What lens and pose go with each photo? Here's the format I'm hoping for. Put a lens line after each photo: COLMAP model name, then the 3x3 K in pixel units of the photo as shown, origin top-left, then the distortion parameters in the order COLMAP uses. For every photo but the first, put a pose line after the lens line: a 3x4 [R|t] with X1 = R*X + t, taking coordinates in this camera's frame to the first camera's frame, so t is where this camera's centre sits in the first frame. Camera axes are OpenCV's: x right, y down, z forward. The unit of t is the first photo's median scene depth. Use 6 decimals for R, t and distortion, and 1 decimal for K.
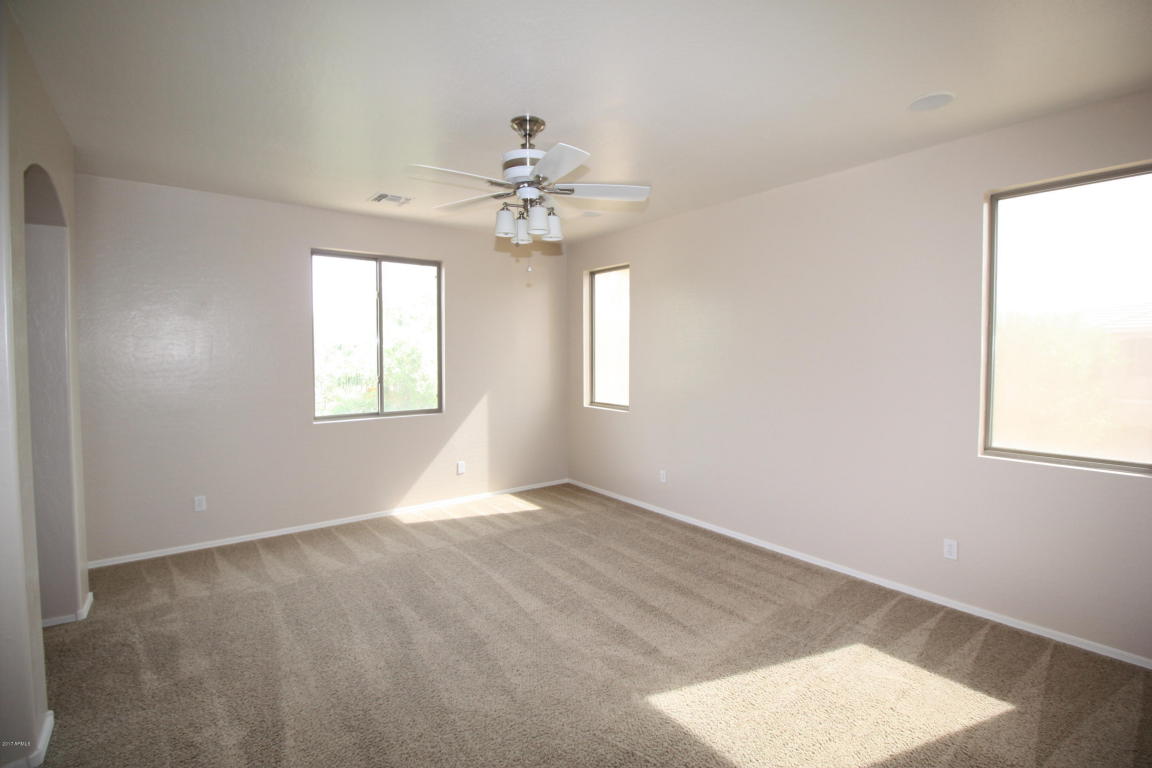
lens RADIAL K [[535.7, 0, 577.4], [0, 535.7, 374.0], [0, 0, 1]] dist [-0.001893, -0.010836]
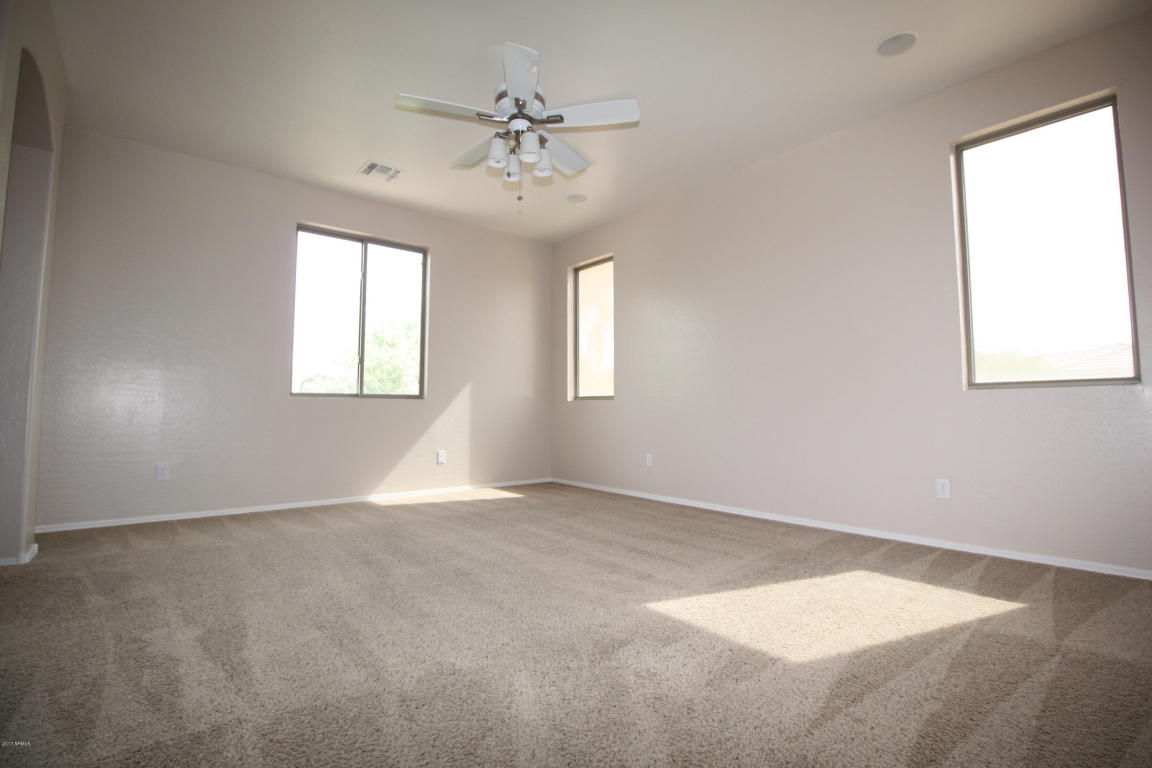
lens RADIAL K [[535.1, 0, 578.0], [0, 535.1, 372.8], [0, 0, 1]] dist [0.000016, -0.012202]
pose [[0.999150, 0.003918, 0.041045, -0.018784], [0.000472, 0.994323, -0.106402, 0.222966], [-0.041229, 0.106331, 0.993476, 0.022222]]
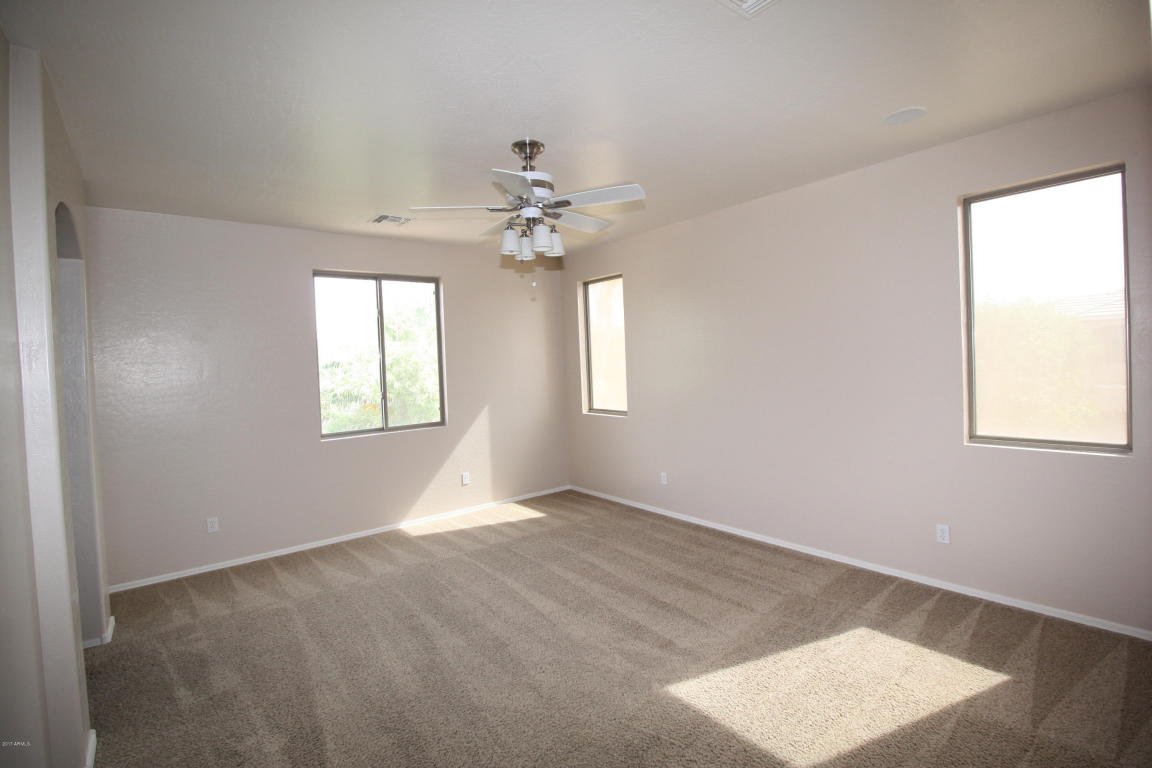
lens RADIAL K [[535.1, 0, 578.0], [0, 535.1, 372.8], [0, 0, 1]] dist [0.000016, -0.012202]
pose [[0.998949, -0.040156, 0.022078, -0.031660], [0.040521, 0.999045, -0.016343, -0.001628], [-0.021401, 0.017220, 0.999623, -0.043919]]
